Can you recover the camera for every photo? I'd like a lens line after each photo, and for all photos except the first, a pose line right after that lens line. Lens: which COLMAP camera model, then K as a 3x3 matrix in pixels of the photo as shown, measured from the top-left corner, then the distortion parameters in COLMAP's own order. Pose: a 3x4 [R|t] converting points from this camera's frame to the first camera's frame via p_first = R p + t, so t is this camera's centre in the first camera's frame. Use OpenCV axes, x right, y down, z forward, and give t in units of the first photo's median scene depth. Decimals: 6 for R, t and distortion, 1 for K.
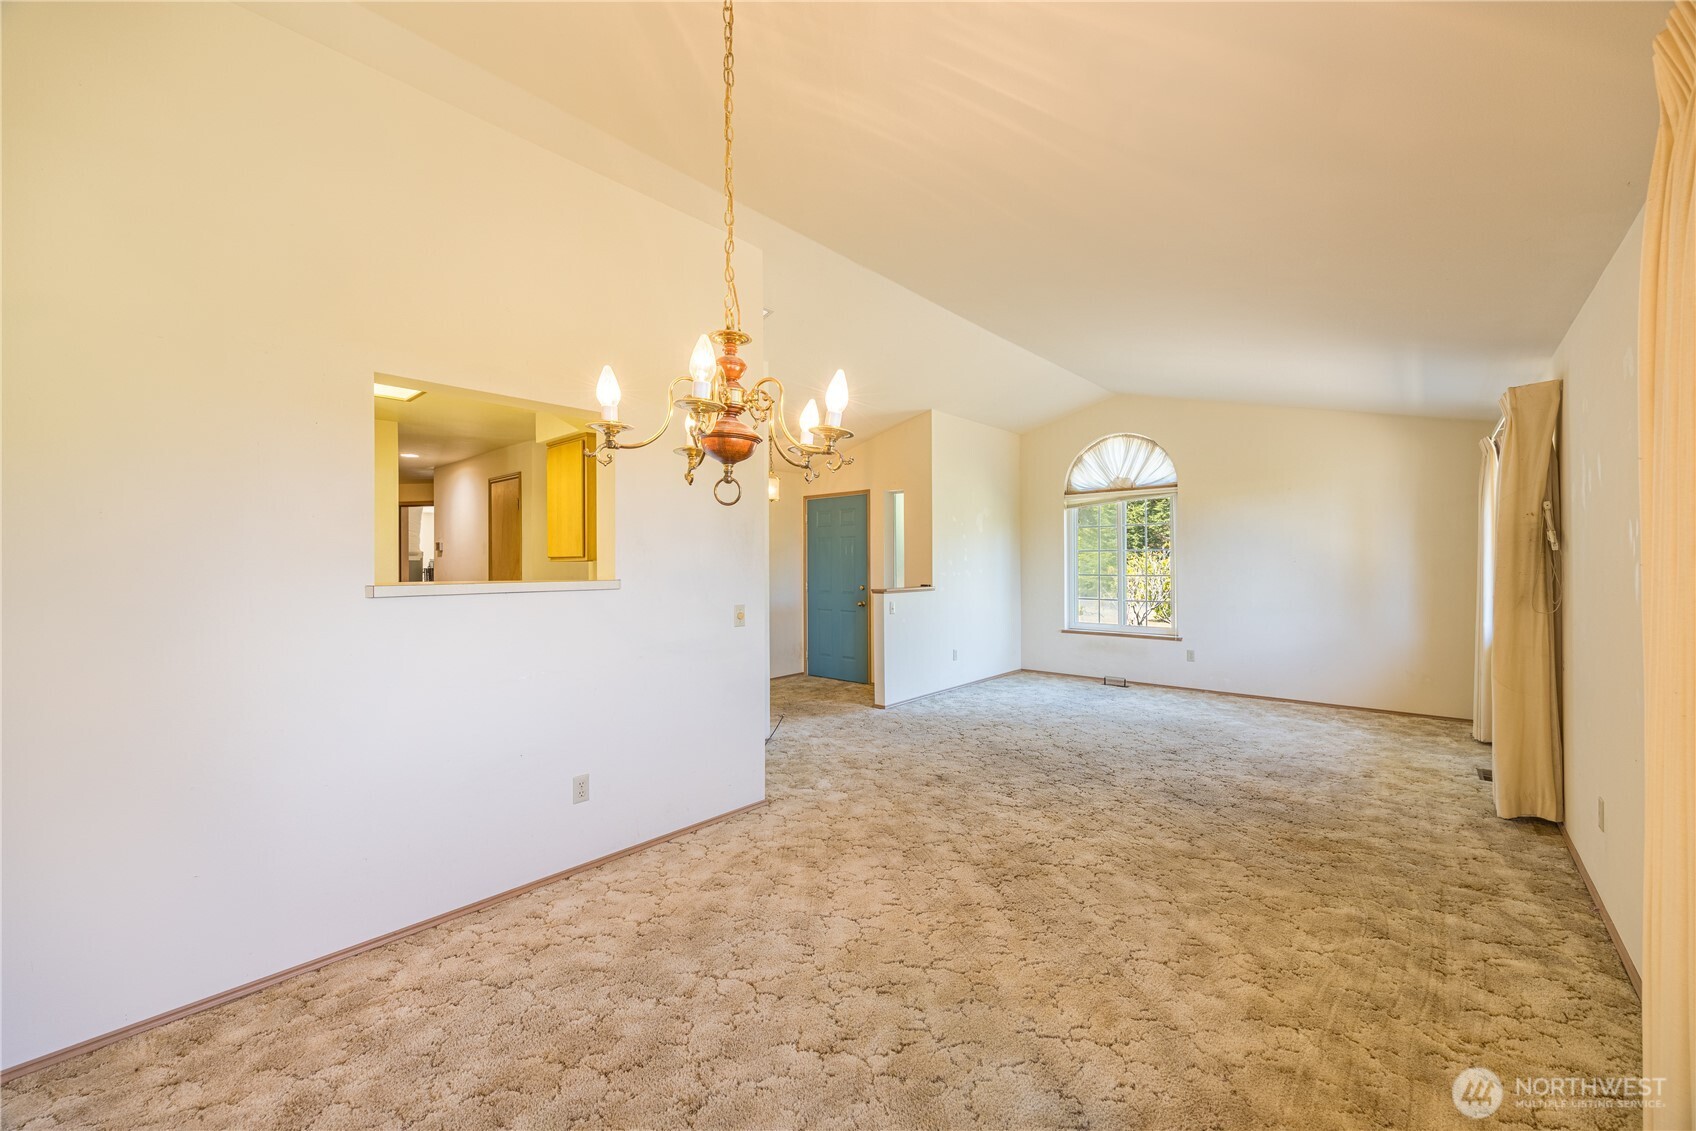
lens RADIAL K [[646.7, 0, 853.7], [0, 646.7, 563.5], [0, 0, 1]] dist [-0.002280, 0.000170]
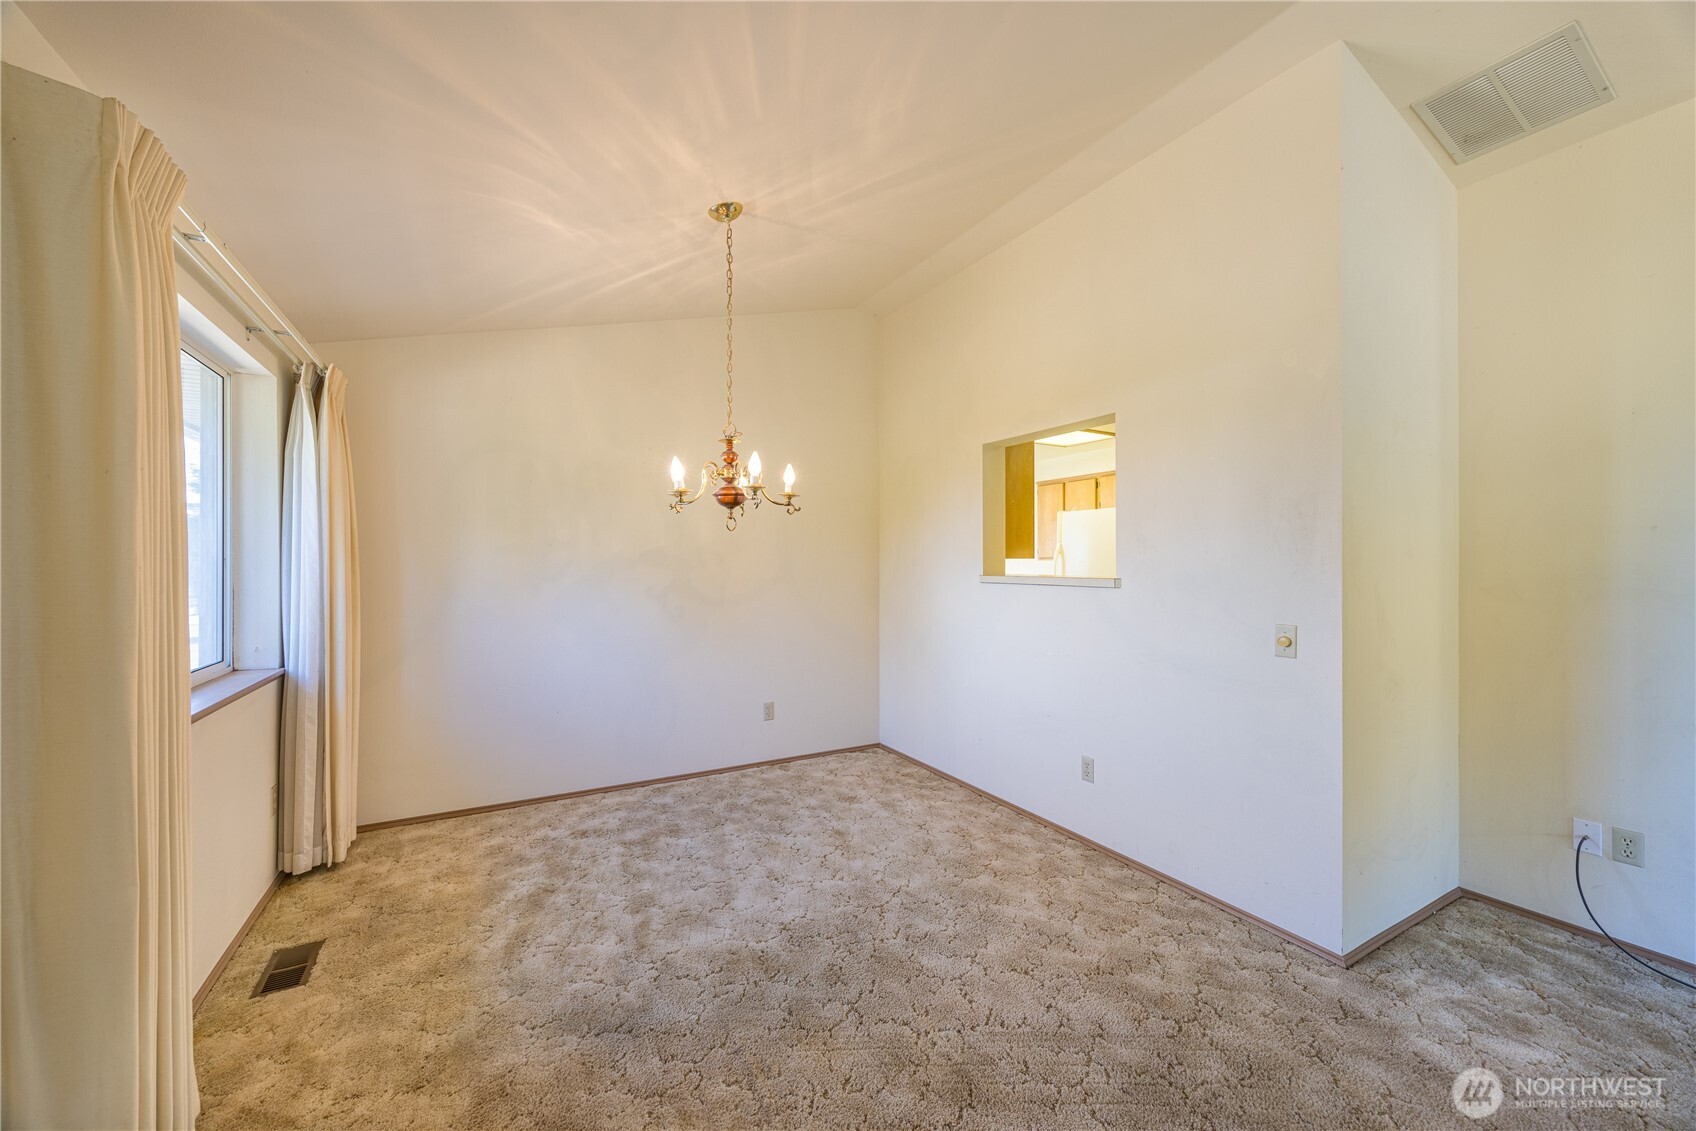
lens RADIAL K [[646.7, 0, 844.0], [0, 646.7, 565.6], [0, 0, 1]] dist [-0.002280, 0.000170]
pose [[-0.334307, 0.009990, -0.942411, 0.320953], [0.002459, 0.999950, 0.009728, -0.001851], [0.942461, 0.000935, -0.334314, 0.427207]]
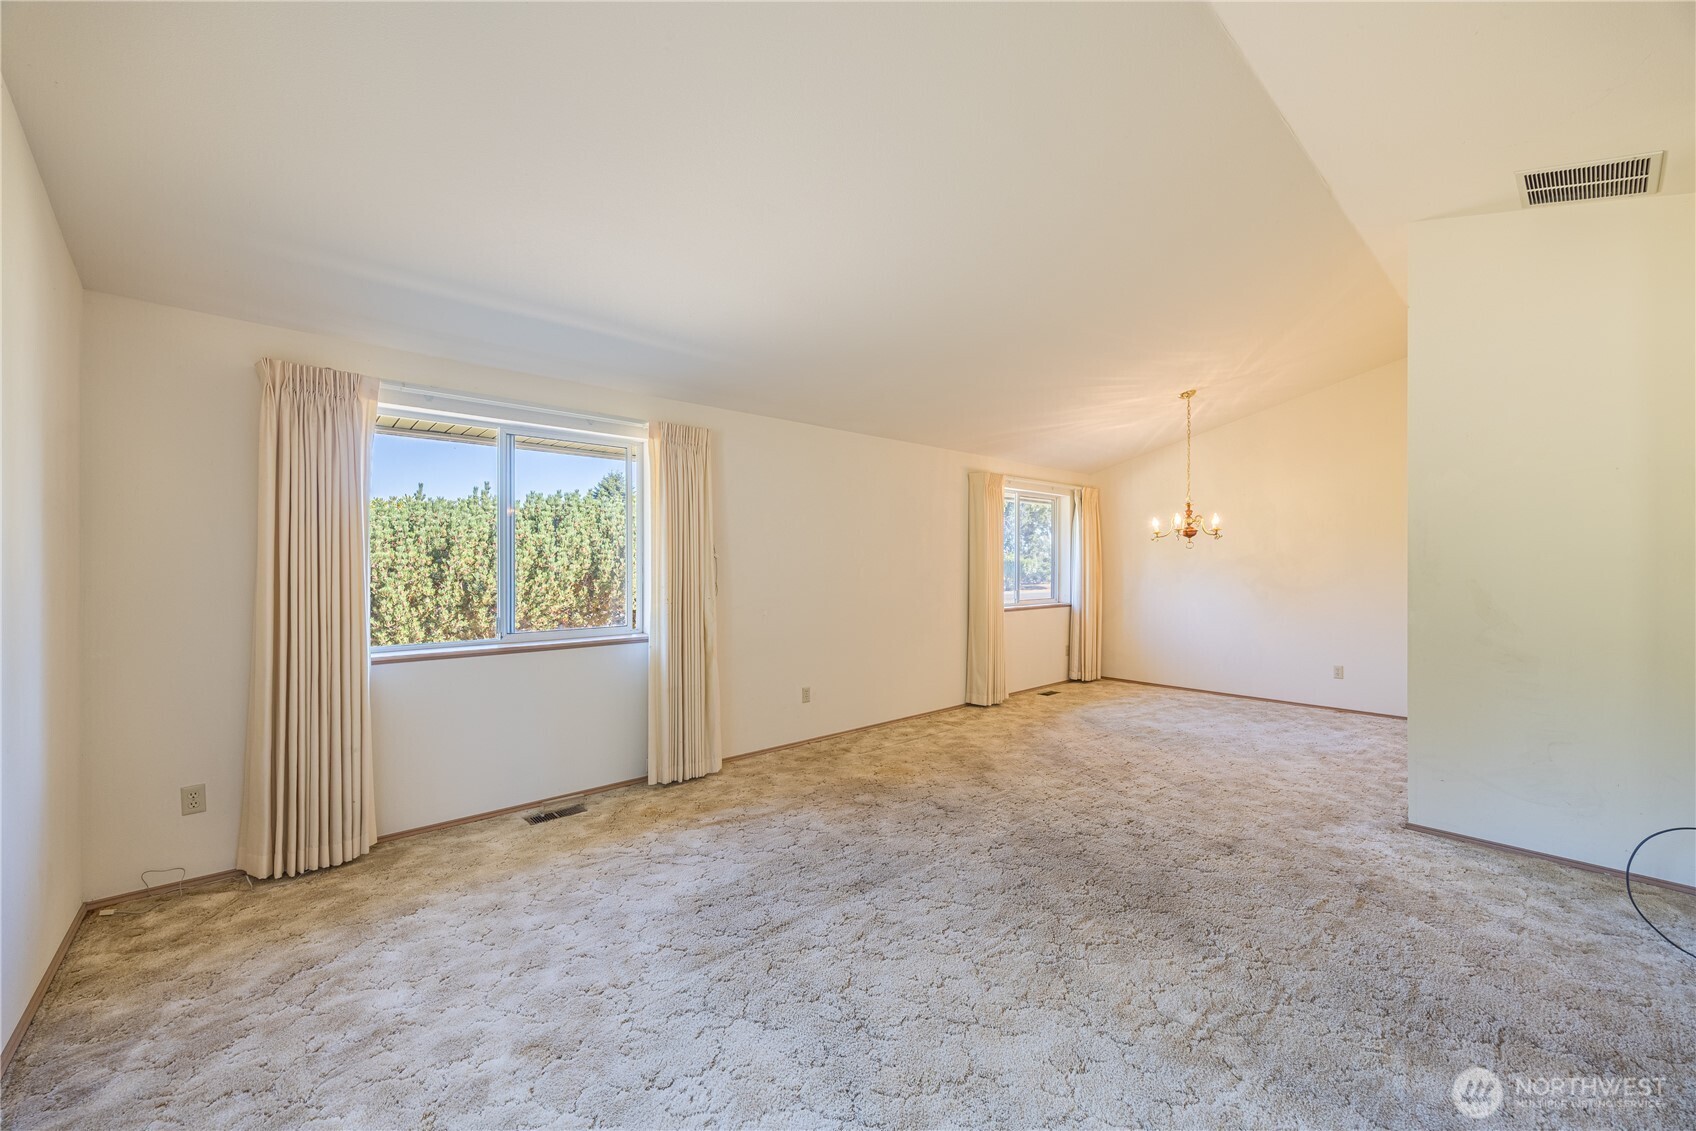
lens RADIAL K [[646.7, 0, 854.4], [0, 646.7, 567.0], [0, 0, 1]] dist [-0.002280, 0.000170]
pose [[-0.993988, 0.006872, 0.109275, 0.300488], [0.007464, 0.999960, 0.005013, -0.003860], [-0.109237, 0.005798, -0.993999, 1.111201]]
